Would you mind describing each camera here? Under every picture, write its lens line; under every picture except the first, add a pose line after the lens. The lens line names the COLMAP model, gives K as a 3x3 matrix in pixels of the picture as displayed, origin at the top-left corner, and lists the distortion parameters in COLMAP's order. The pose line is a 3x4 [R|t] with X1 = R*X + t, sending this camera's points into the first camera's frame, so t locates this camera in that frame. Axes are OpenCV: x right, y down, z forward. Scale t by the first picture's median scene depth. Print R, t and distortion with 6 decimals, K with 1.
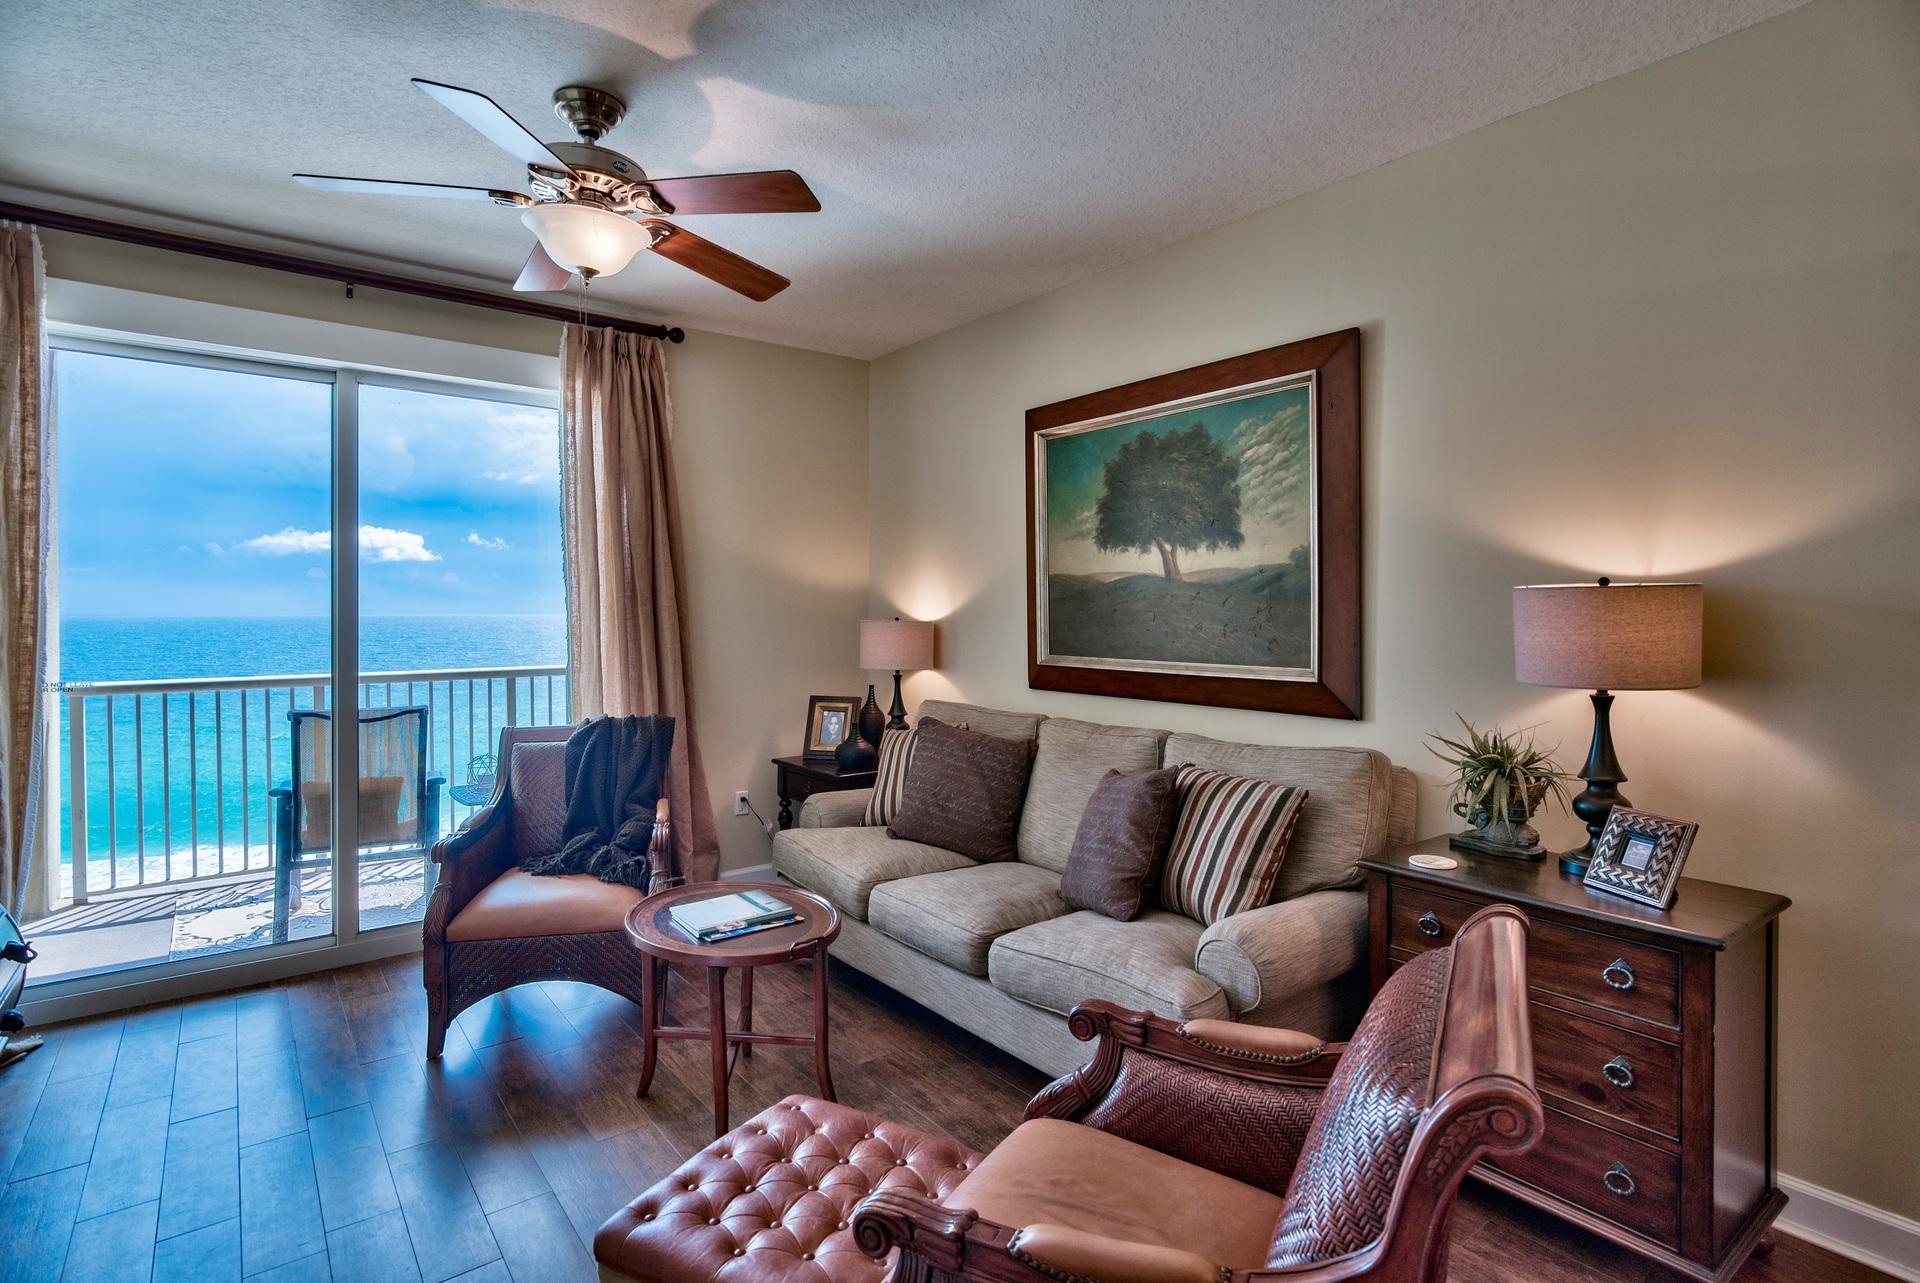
lens RADIAL K [[938.3, 0, 947.1], [0, 938.3, 614.6], [0, 0, 1]] dist [-0.001218, -0.000517]
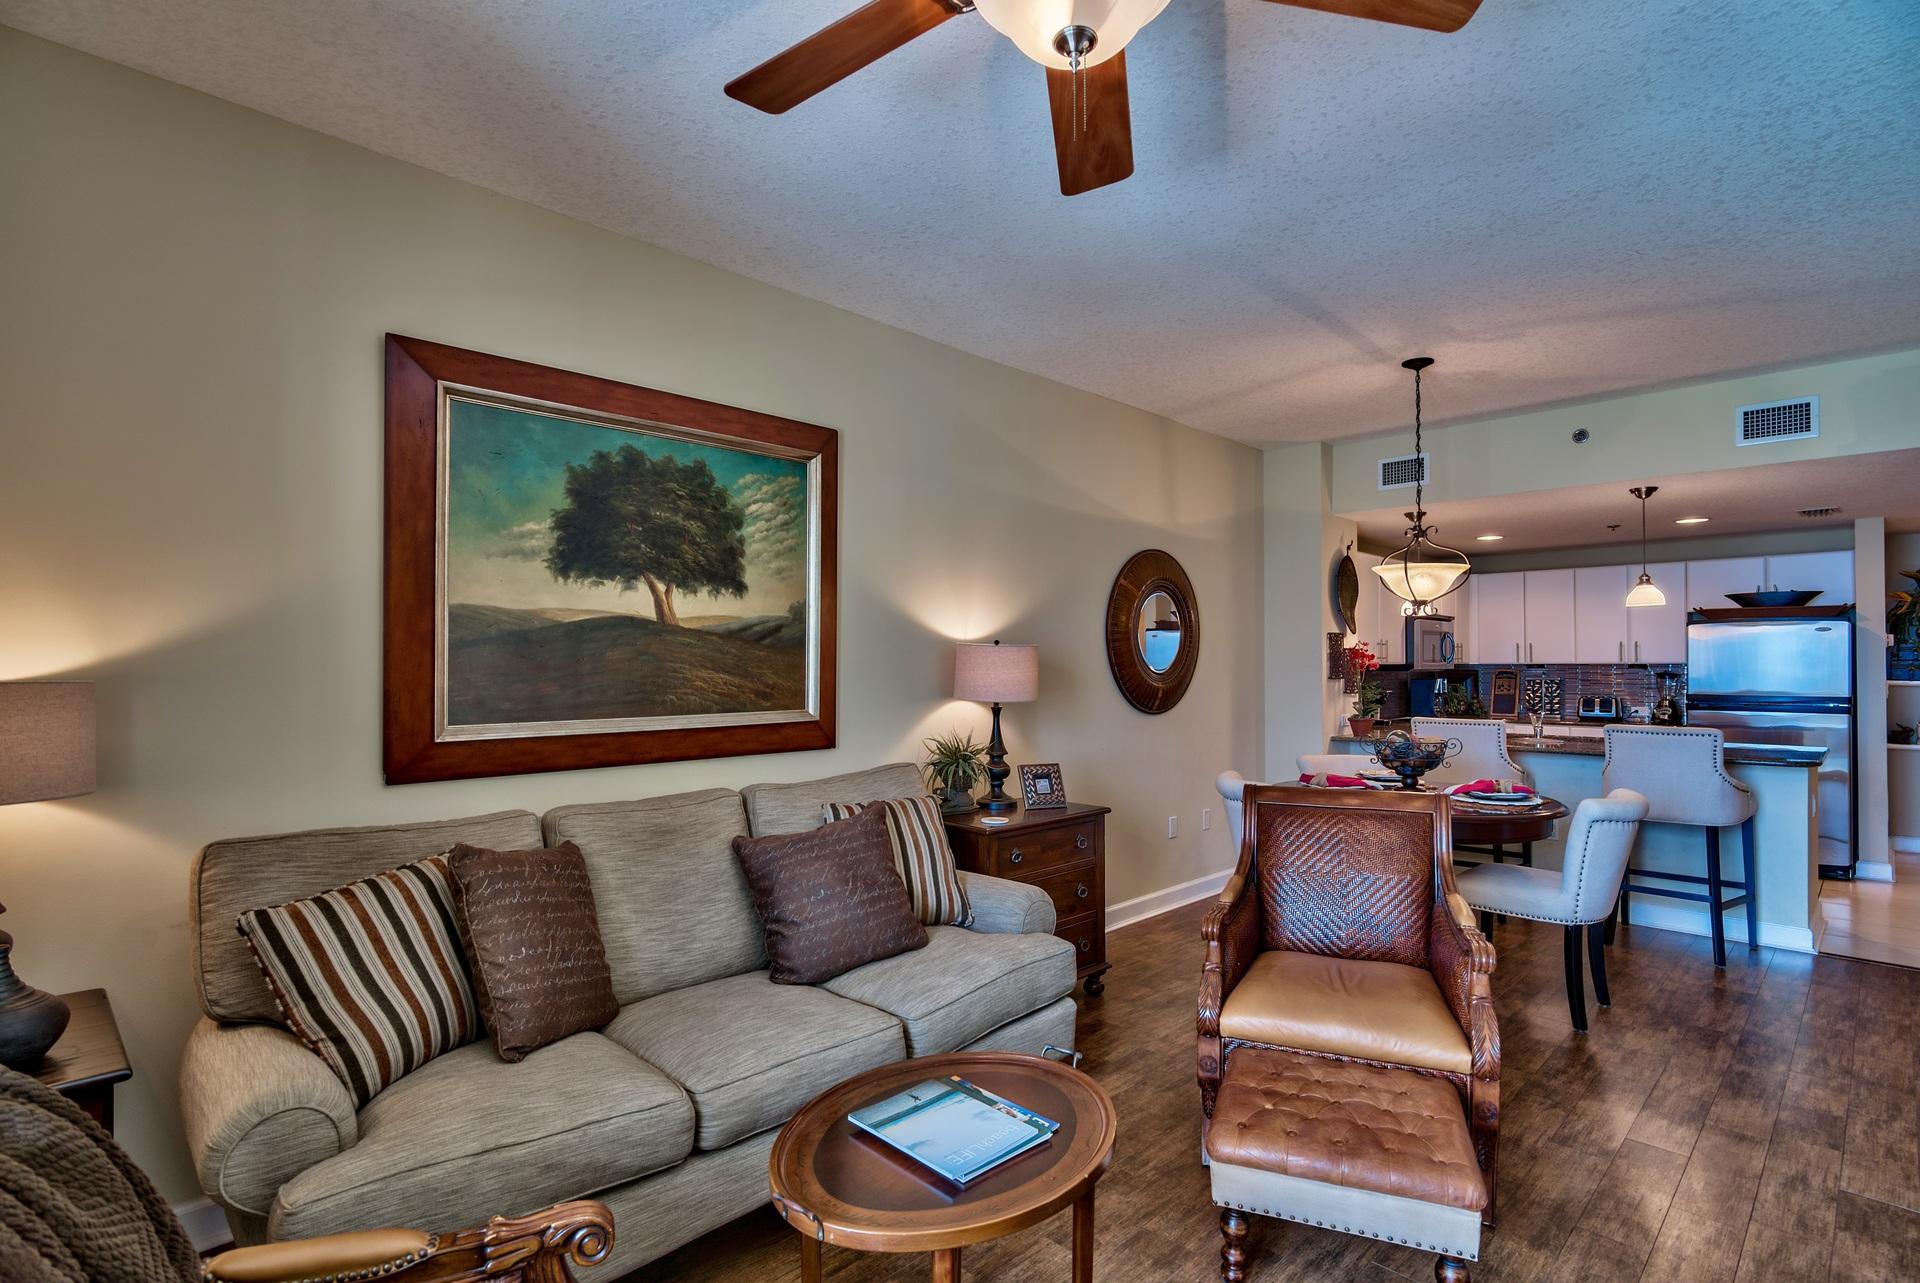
lens RADIAL K [[947.8, 0, 963.6], [0, 947.8, 637.7], [0, 0, 1]] dist [-0.000434, -0.001689]
pose [[-0.139852, 0.028392, 0.989765, -0.685924], [0.007151, 0.999592, -0.027664, 0.002967], [-0.990147, 0.003209, -0.139998, 0.843539]]
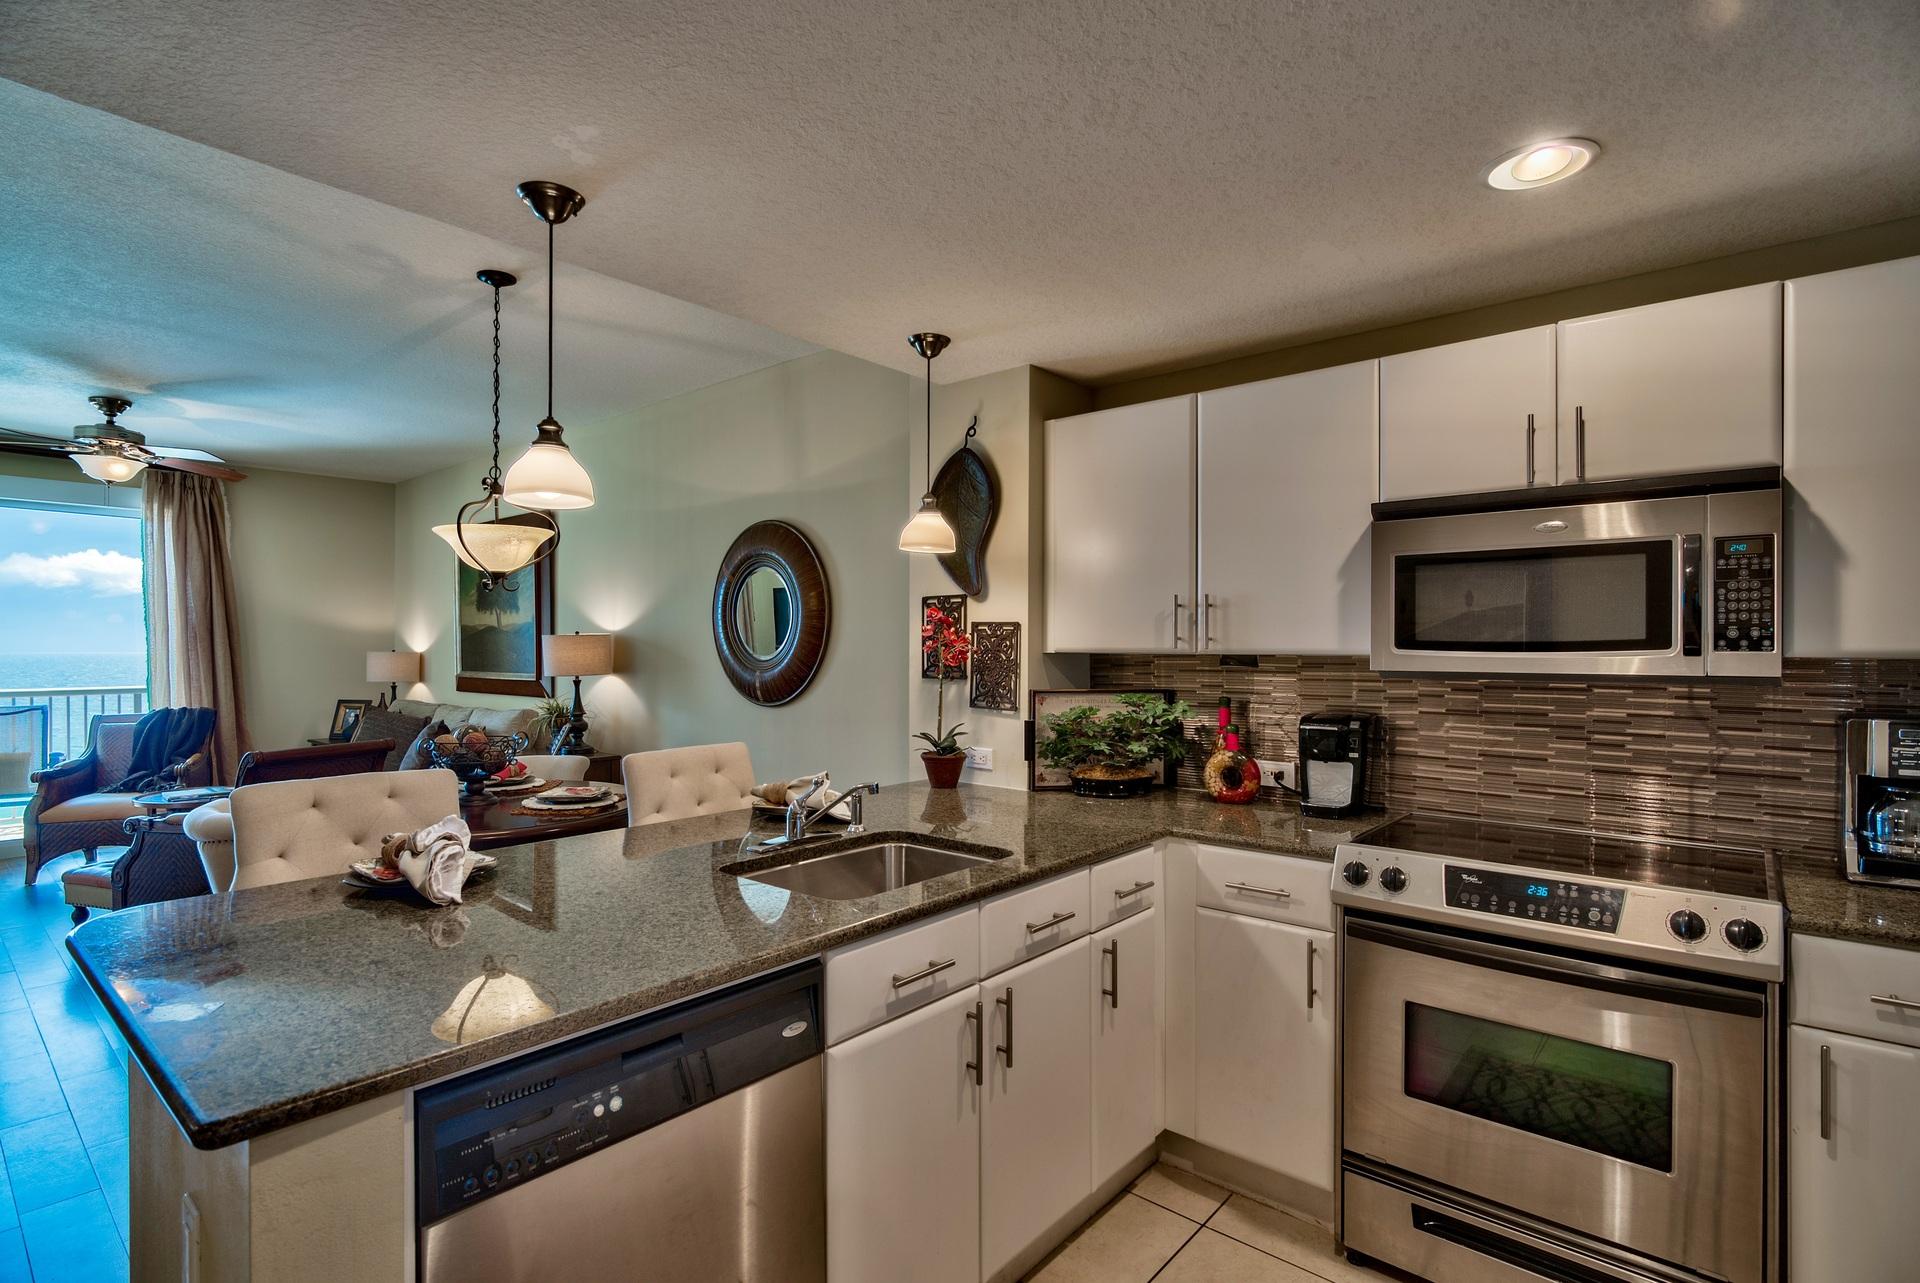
lens RADIAL K [[930.8, 0, 948.4], [0, 930.8, 645.1], [0, 0, 1]] dist [-0.001092, -0.001434]
pose [[0.979668, 0.001504, 0.200621, 0.745176], [-0.000136, 0.999977, -0.006832, 0.007138], [-0.200627, 0.006666, 0.979645, -1.007222]]
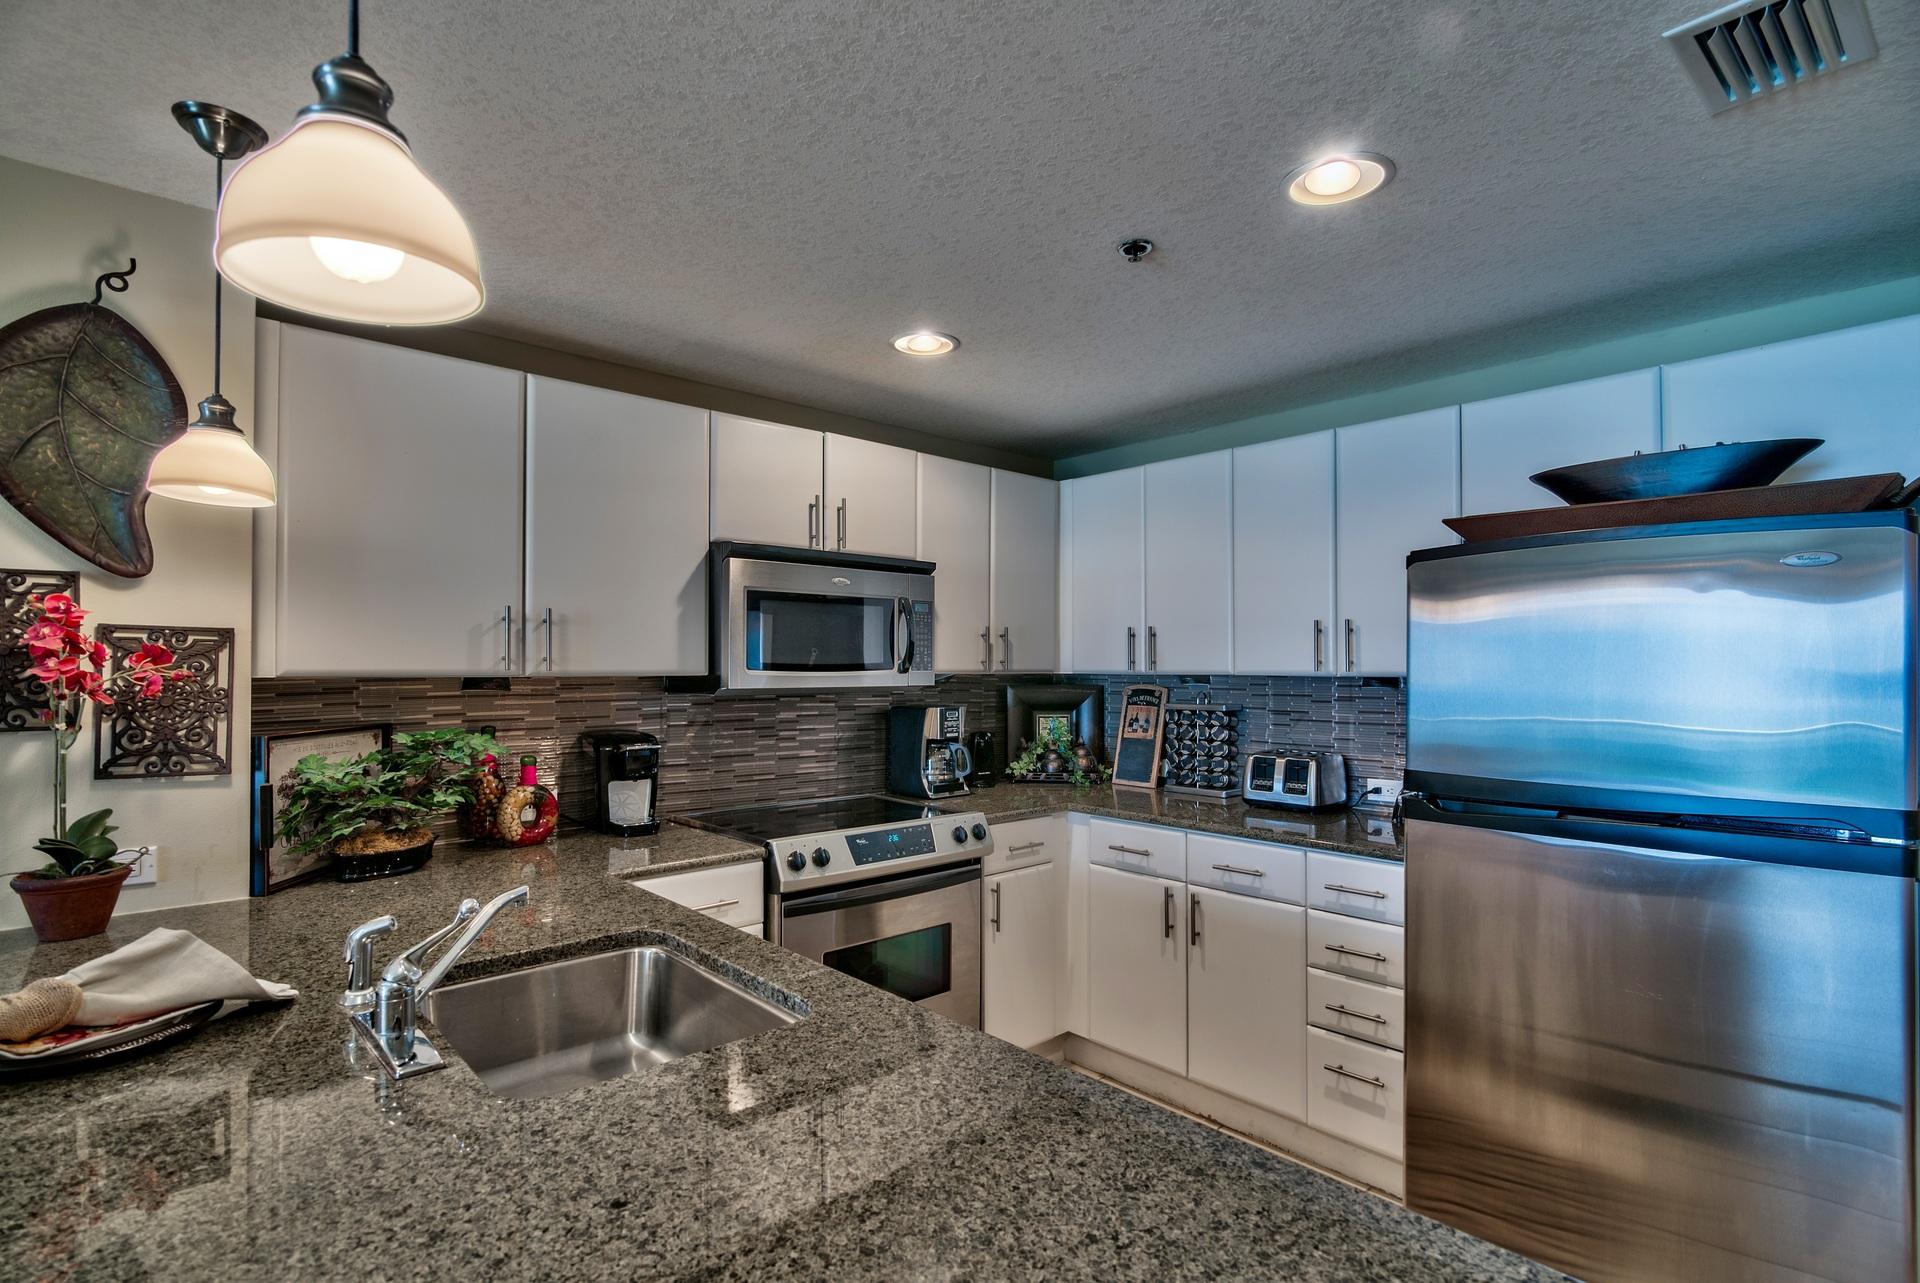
lens RADIAL K [[930.8, 0, 948.4], [0, 930.8, 645.1], [0, 0, 1]] dist [-0.001092, -0.001434]
pose [[-0.083508, 0.021369, 0.996278, 0.378392], [0.003226, 0.999771, -0.021173, 0.001243], [-0.996502, 0.001446, -0.083558, -0.482984]]
